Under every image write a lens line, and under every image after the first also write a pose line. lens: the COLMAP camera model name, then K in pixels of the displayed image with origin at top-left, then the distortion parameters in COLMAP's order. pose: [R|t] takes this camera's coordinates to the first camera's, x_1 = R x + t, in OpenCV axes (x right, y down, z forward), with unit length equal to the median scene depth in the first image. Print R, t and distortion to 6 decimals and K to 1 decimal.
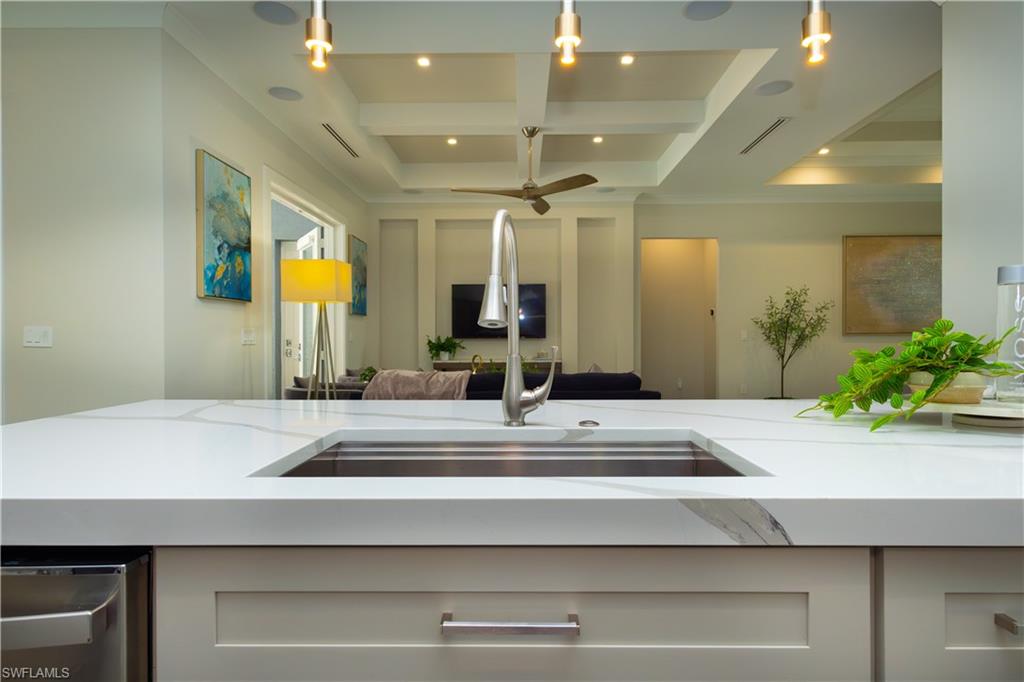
lens RADIAL K [[561.9, 0, 513.7], [0, 561.9, 339.7], [0, 0, 1]] dist [0.010352, -0.000452]
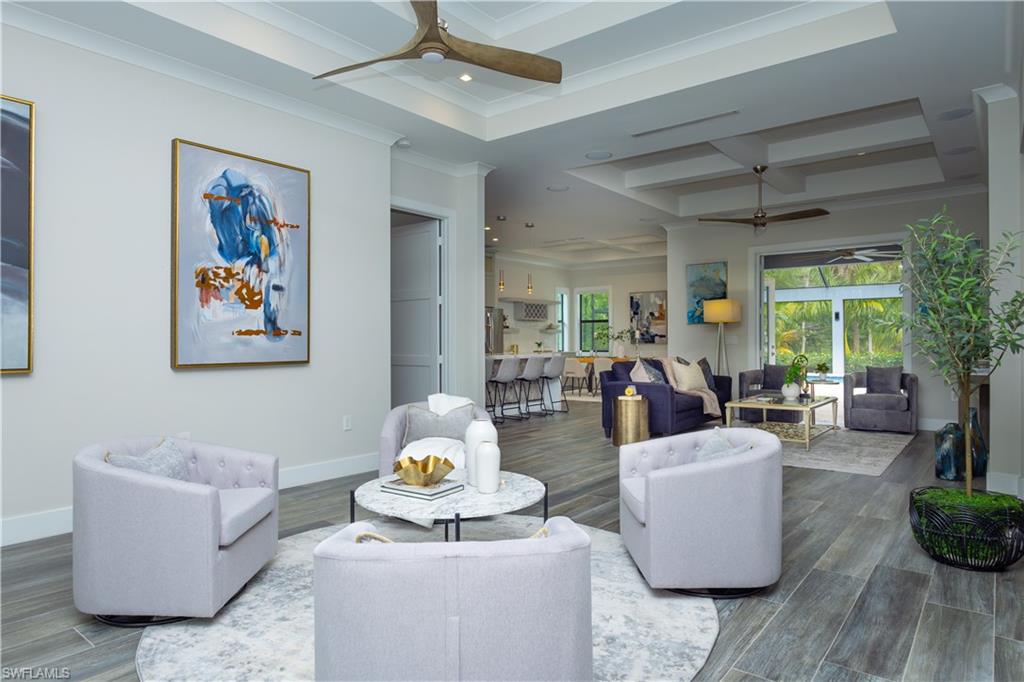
lens RADIAL K [[624.5, 0, 512.9], [0, 624.5, 336.7], [0, 0, 1]] dist [0.005008, 0.000936]
pose [[-0.608948, -0.001842, -0.793208, 1.828568], [0.001861, 0.999991, -0.003751, -0.009301], [0.793208, -0.003760, -0.608939, 1.793478]]
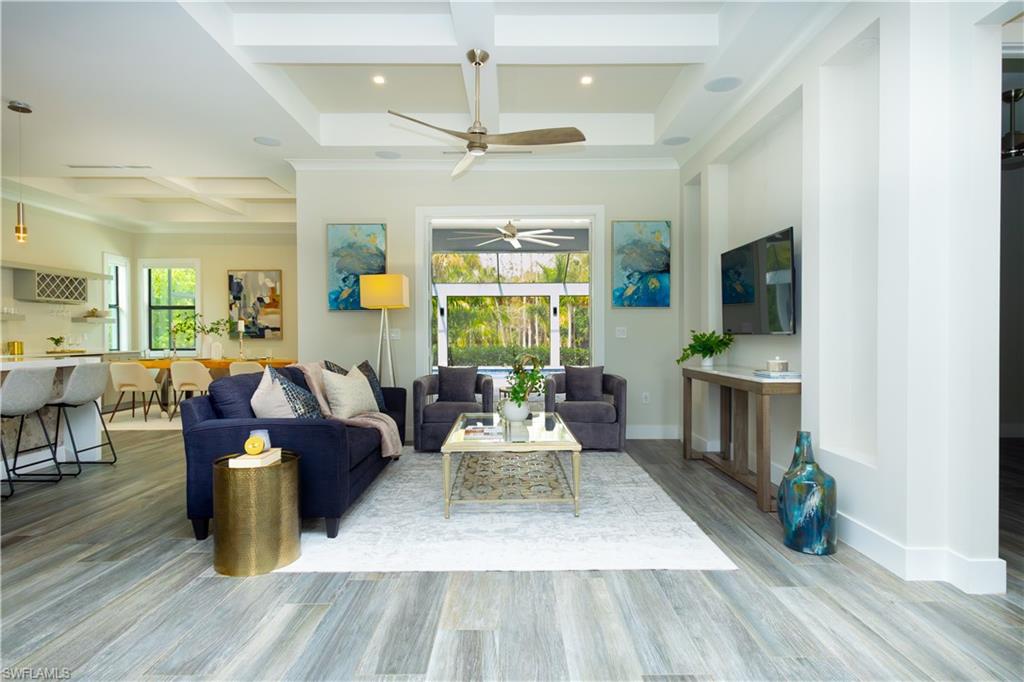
lens RADIAL K [[561.9, 0, 513.7], [0, 561.9, 339.7], [0, 0, 1]] dist [0.010352, -0.000452]
pose [[0.016013, 0.011767, -0.999803, 1.008288], [-0.000461, 0.999931, 0.011761, -0.005949], [0.999872, 0.000273, 0.016018, 1.328713]]
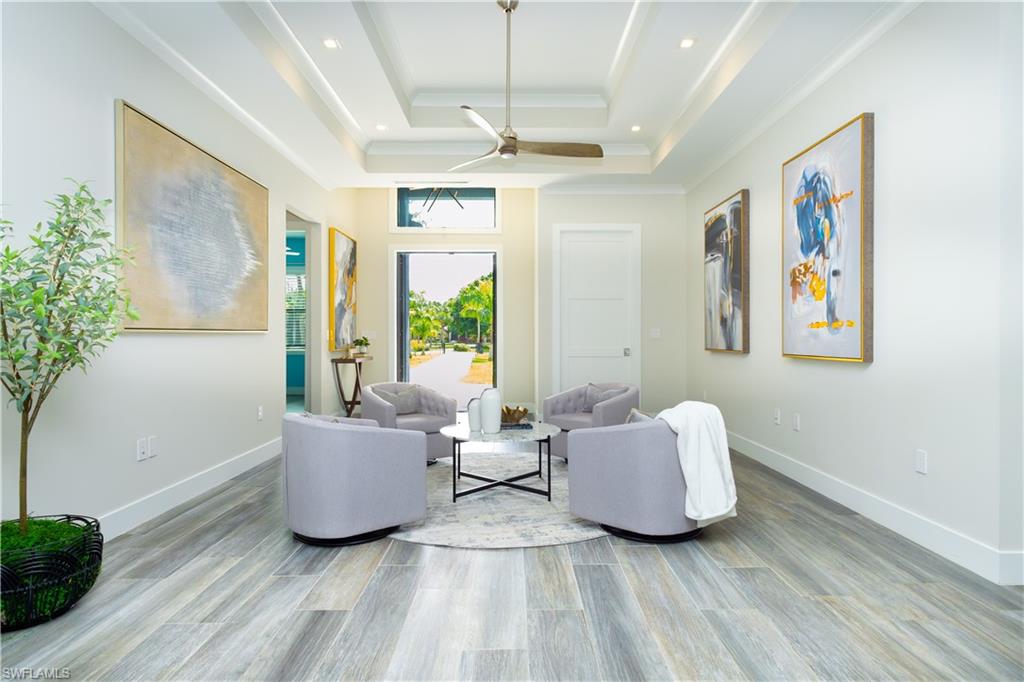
lens RADIAL K [[561.9, 0, 513.7], [0, 561.9, 339.7], [0, 0, 1]] dist [0.010352, -0.000452]
pose [[-0.016749, -0.003218, 0.999855, 0.258161], [0.005656, 0.999979, 0.003313, -0.002187], [-0.999844, 0.005711, -0.016730, 1.279877]]
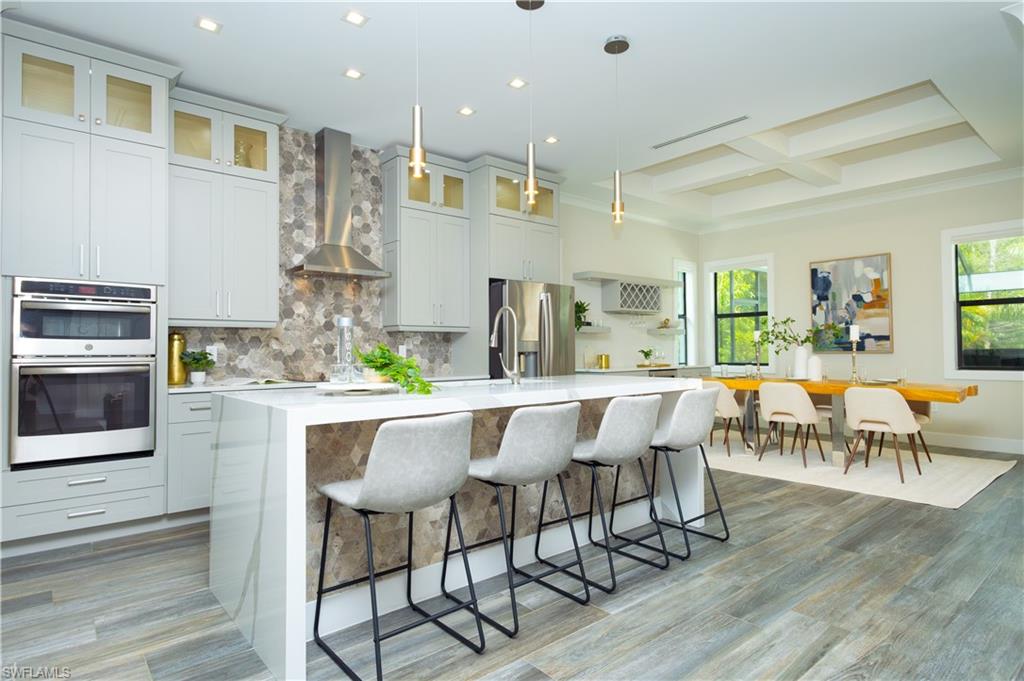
lens RADIAL K [[554.4, 0, 512.0], [0, 554.4, 340.5], [0, 0, 1]] dist [0.004753, 0.001623]
pose [[-0.754156, -0.002999, -0.656688, 0.530157], [0.007165, 0.999892, -0.012795, -0.001876], [0.656656, -0.014354, -0.754054, 0.889156]]
